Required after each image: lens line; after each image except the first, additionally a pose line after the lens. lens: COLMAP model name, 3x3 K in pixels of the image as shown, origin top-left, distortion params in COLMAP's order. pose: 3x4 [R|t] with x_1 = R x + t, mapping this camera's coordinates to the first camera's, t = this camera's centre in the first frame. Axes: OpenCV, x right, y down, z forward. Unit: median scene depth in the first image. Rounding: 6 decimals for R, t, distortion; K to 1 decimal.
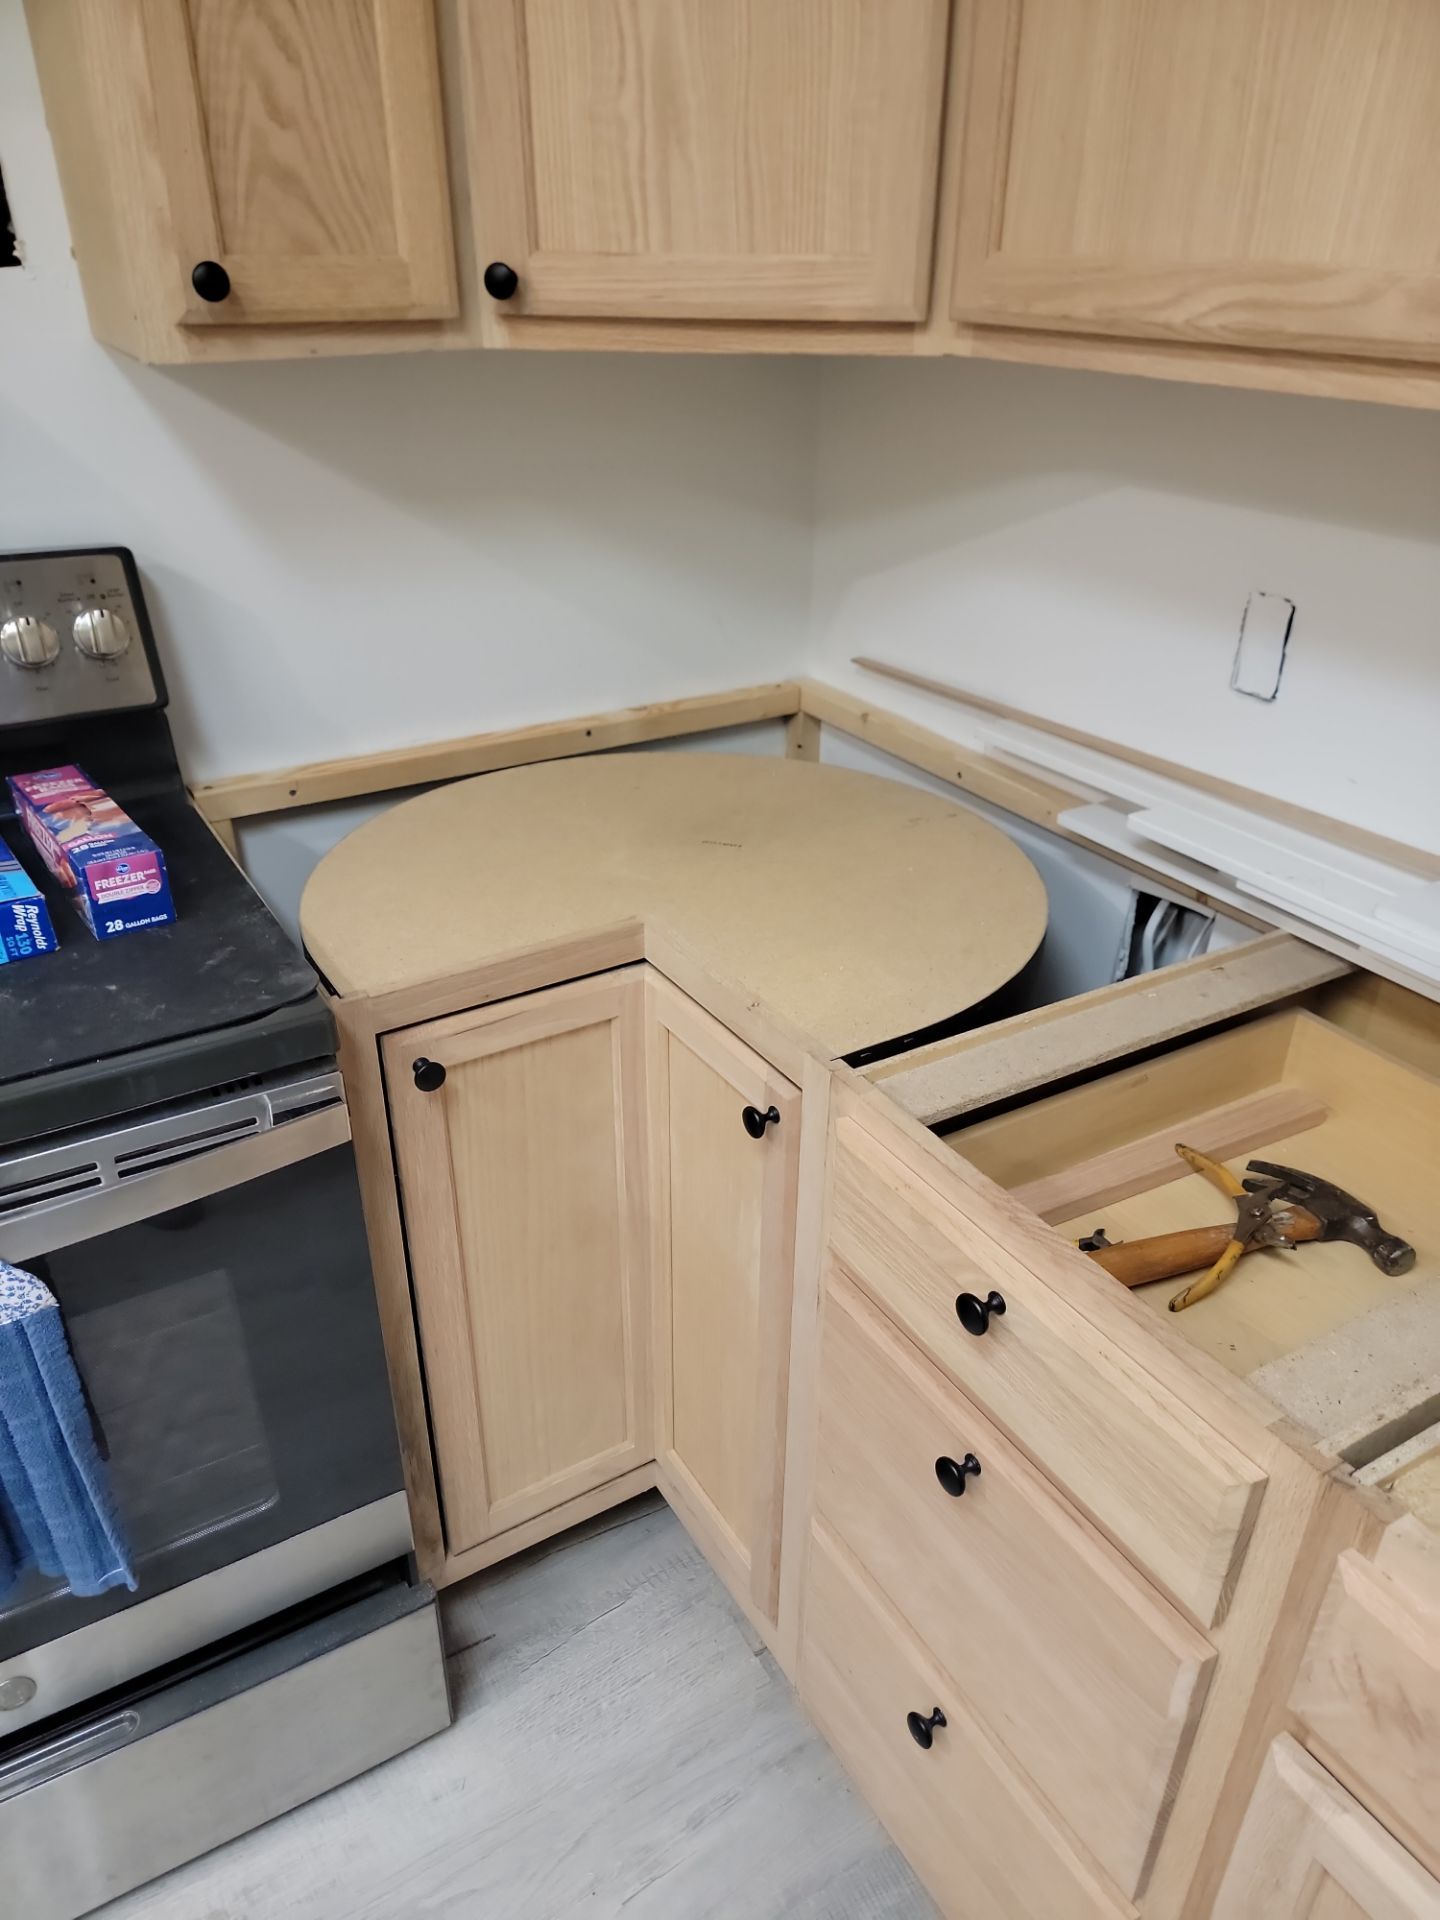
lens RADIAL K [[1353.4, 0, 715.9], [0, 1353.4, 1003.8], [0, 0, 1]] dist [0.092663, -0.088314]
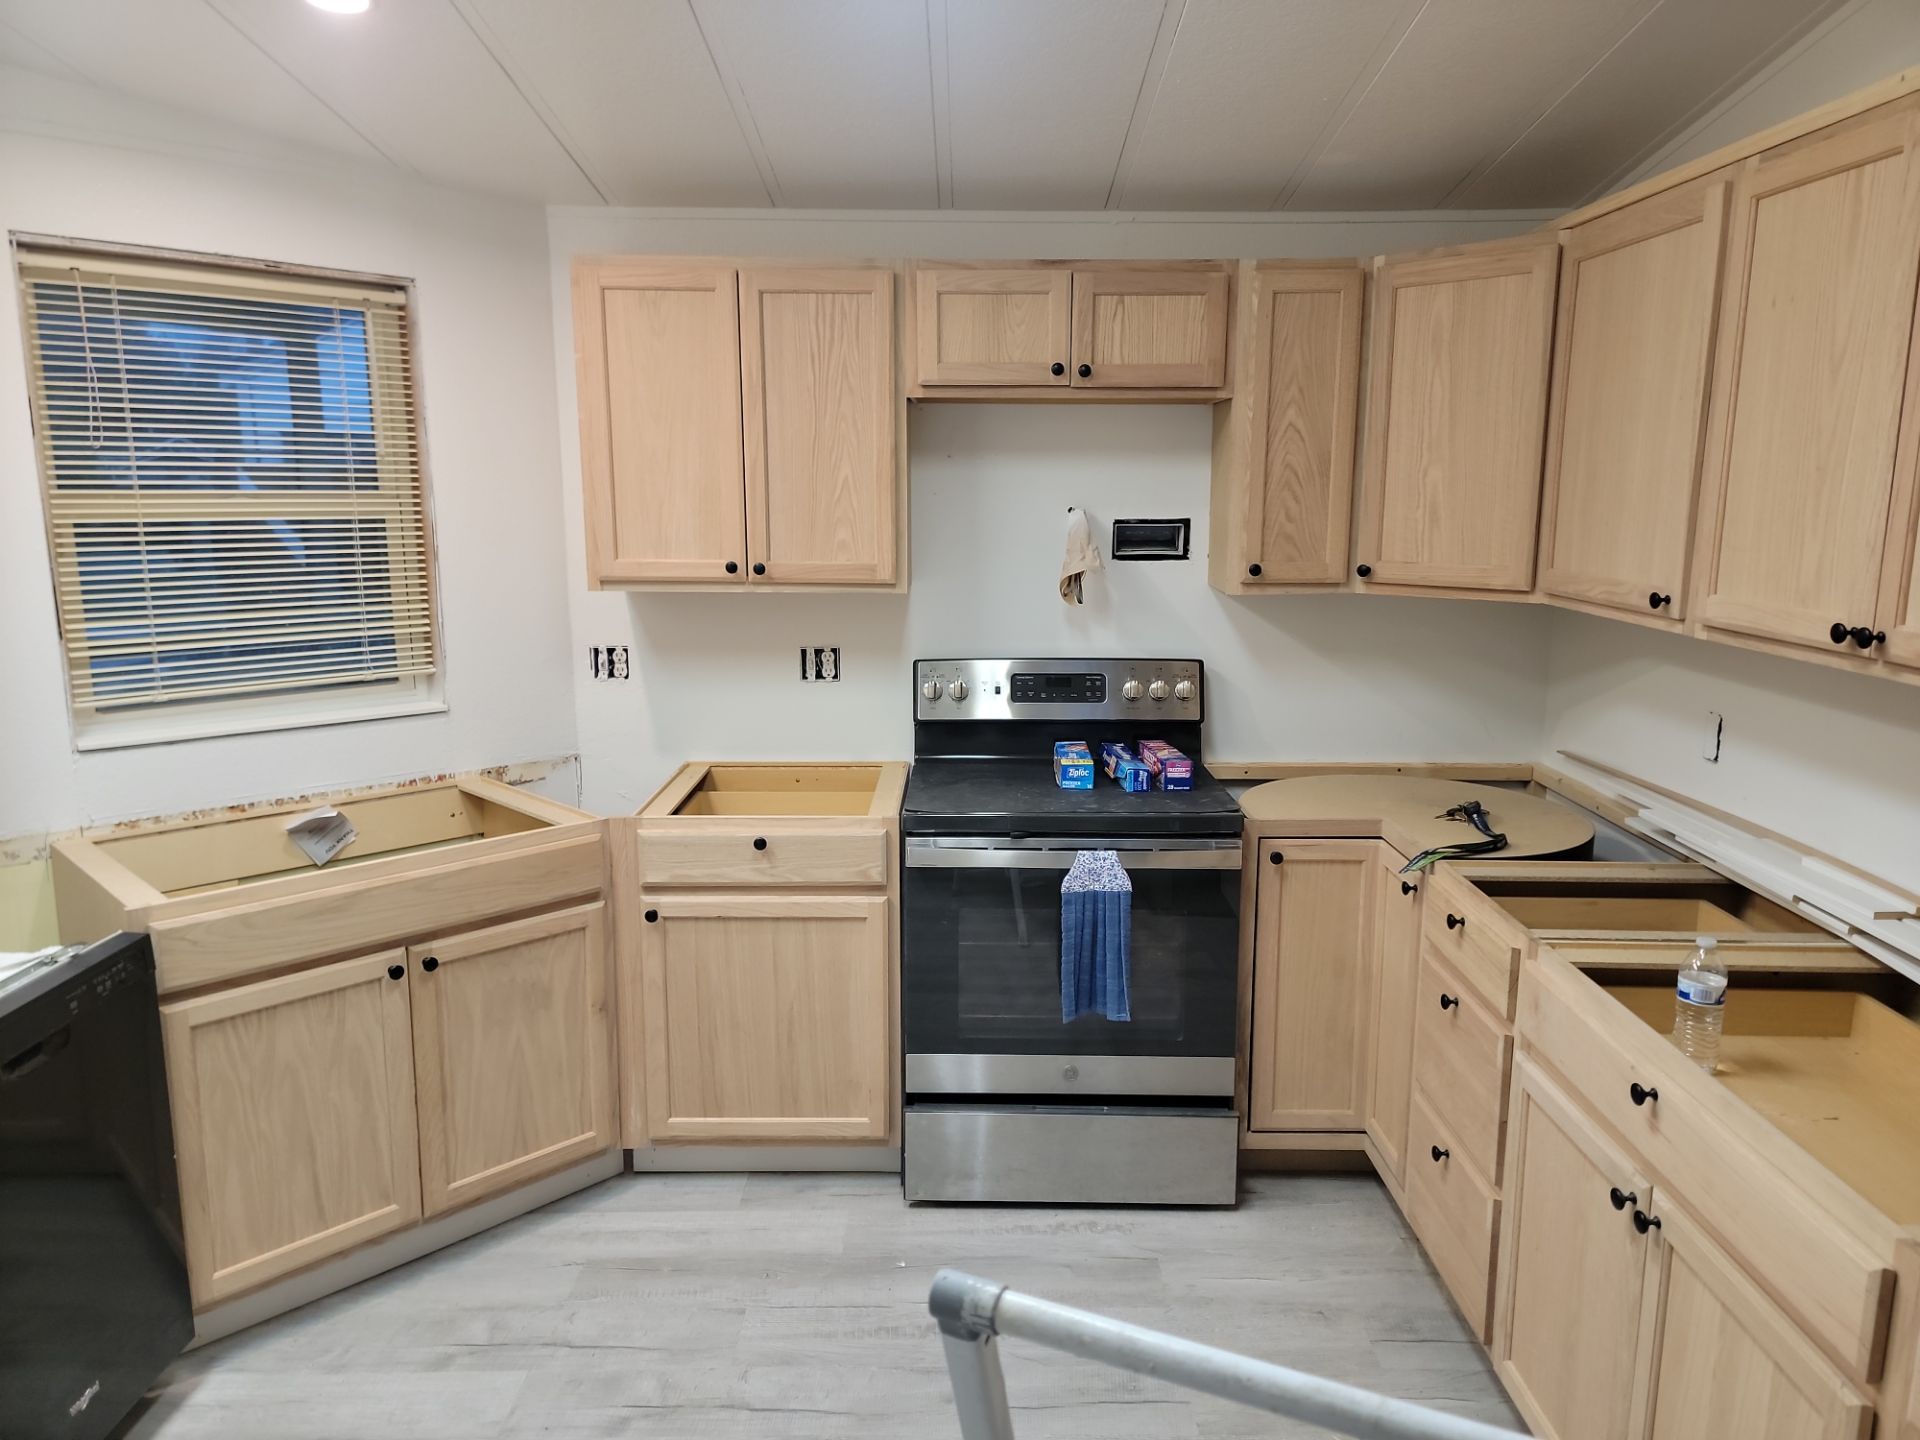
lens RADIAL K [[1353.4, 0, 982.8], [0, 1353.4, 722.7], [0, 0, 1]] dist [0.092663, -0.088314]
pose [[0.867854, 0.090232, -0.488557, 0.498831], [-0.248092, 0.930694, -0.268811, 0.607889], [0.430442, 0.354496, 0.830092, -1.331820]]
